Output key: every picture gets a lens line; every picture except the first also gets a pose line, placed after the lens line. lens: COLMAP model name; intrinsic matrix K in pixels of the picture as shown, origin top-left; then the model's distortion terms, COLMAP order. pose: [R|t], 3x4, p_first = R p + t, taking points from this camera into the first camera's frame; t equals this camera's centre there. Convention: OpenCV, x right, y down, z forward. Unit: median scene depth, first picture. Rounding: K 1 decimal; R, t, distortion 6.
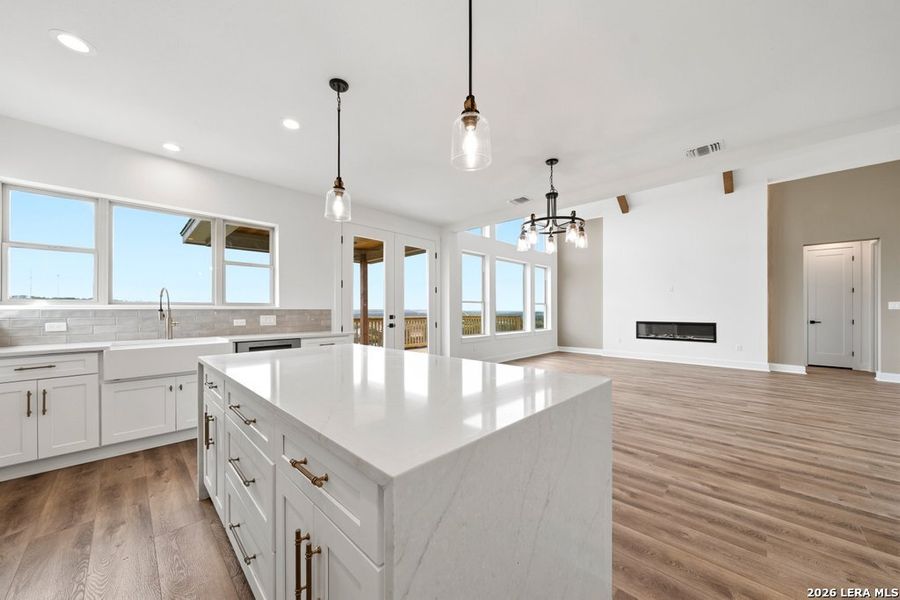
lens RADIAL K [[320.5, 0, 449.2], [0, 320.5, 311.3], [0, 0, 1]] dist [-0.003375, -0.000272]
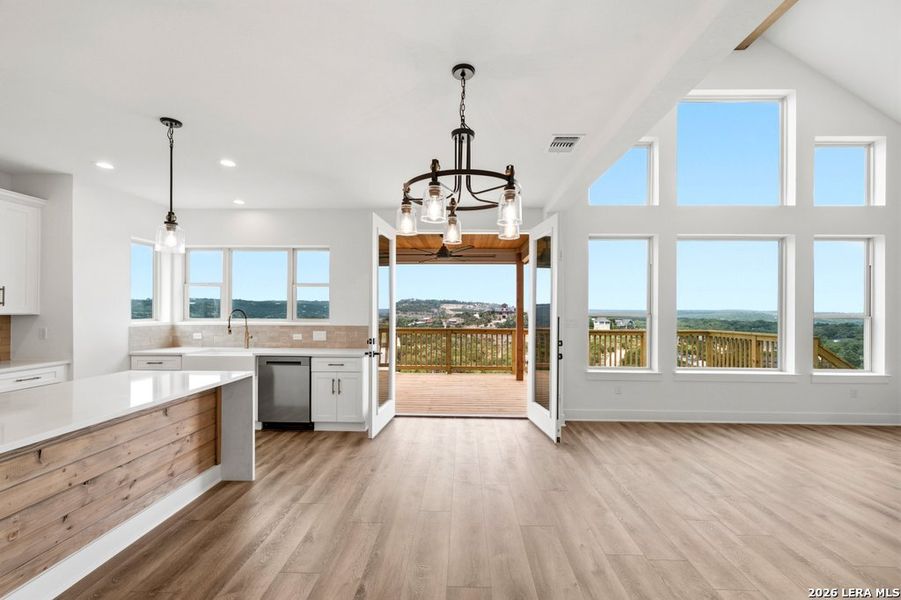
lens RADIAL K [[365.7, 0, 455.0], [0, 365.7, 309.2], [0, 0, 1]] dist [0.004340, -0.002472]
pose [[0.685300, 0.005639, -0.728239, 0.654862], [-0.009457, 0.999955, -0.001156, -0.065305], [0.728199, 0.007679, 0.685322, 0.492404]]
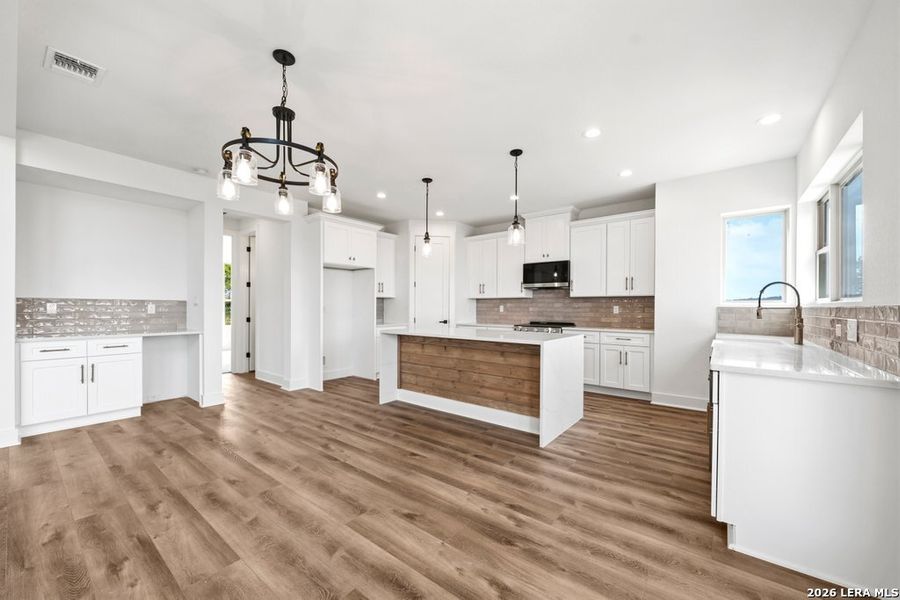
lens RADIAL K [[346.8, 0, 453.0], [0, 346.8, 306.4], [0, 0, 1]] dist [0.001681, -0.000426]
pose [[-0.992999, -0.003610, -0.118067, 0.072942], [-0.003605, 0.999993, -0.000255, -0.004510], [0.118068, 0.000172, -0.993006, 1.453640]]
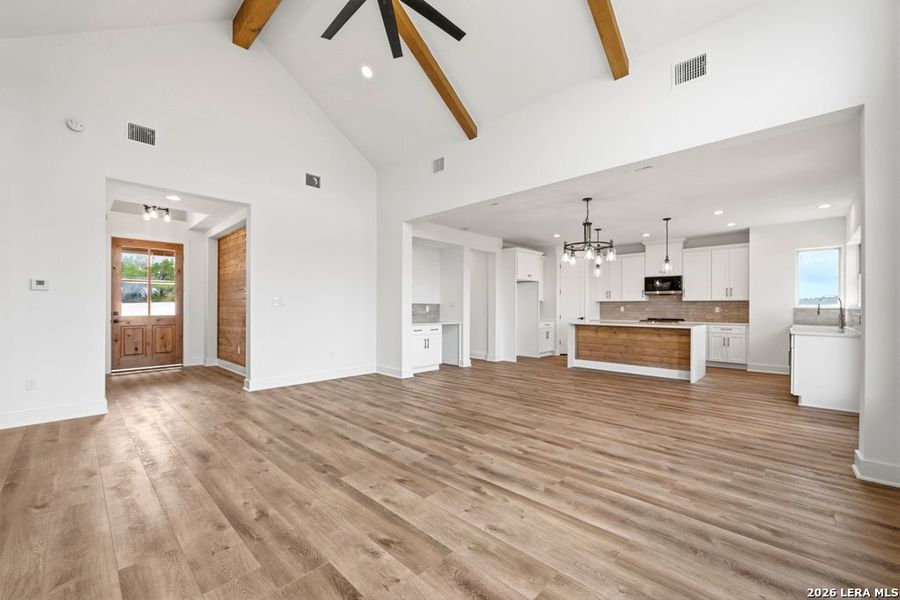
lens RADIAL K [[365.3, 0, 452.2], [0, 365.3, 303.7], [0, 0, 1]] dist [0.004340, -0.002472]
pose [[-0.999840, -0.003556, -0.017543, 0.802041], [-0.003448, 0.999975, -0.006181, -0.010369], [0.017564, -0.006119, -0.999827, 2.209263]]
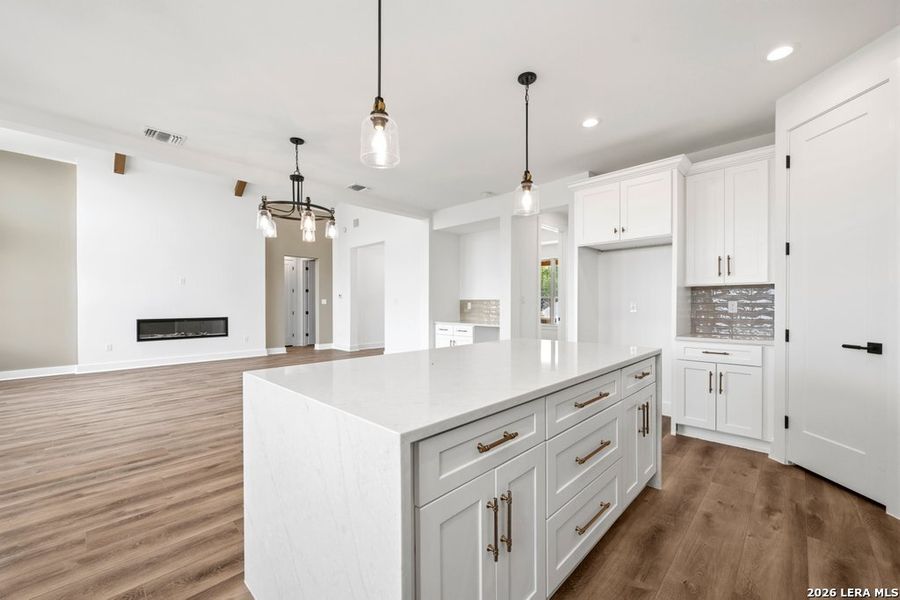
lens RADIAL K [[365.3, 0, 452.4], [0, 365.3, 304.7], [0, 0, 1]] dist [0.004340, -0.002472]
pose [[-0.010598, -0.001069, 0.999943, -0.619892], [0.005567, 0.999984, 0.001128, -0.002831], [-0.999928, 0.005579, -0.010592, 0.495966]]
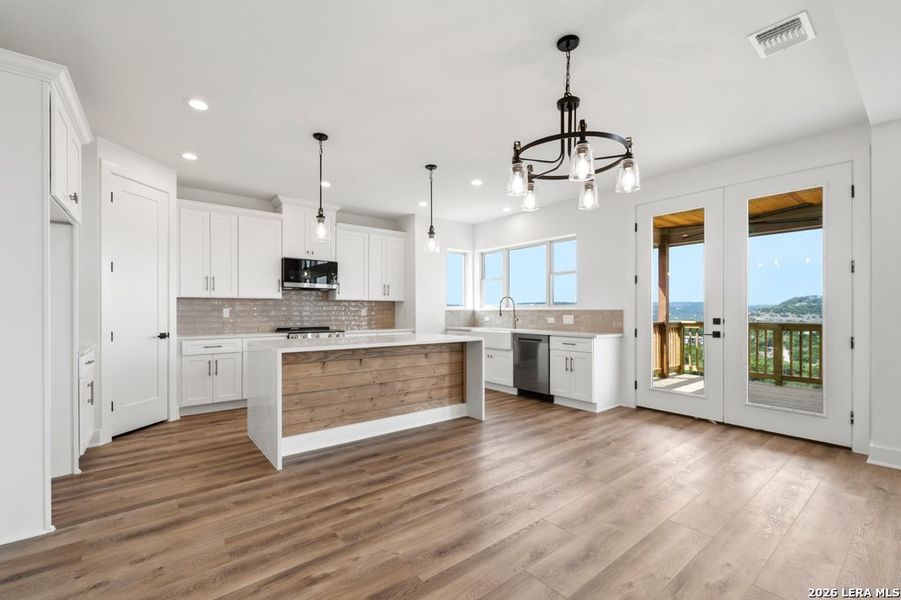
lens RADIAL K [[385.1, 0, 454.4], [0, 385.1, 312.9], [0, 0, 1]] dist [-0.001820, 0.000316]
pose [[-0.112238, 0.004677, -0.993670, 0.868942], [-0.001940, 0.999986, 0.004926, -0.001914], [0.993679, 0.002481, -0.112228, 0.758264]]
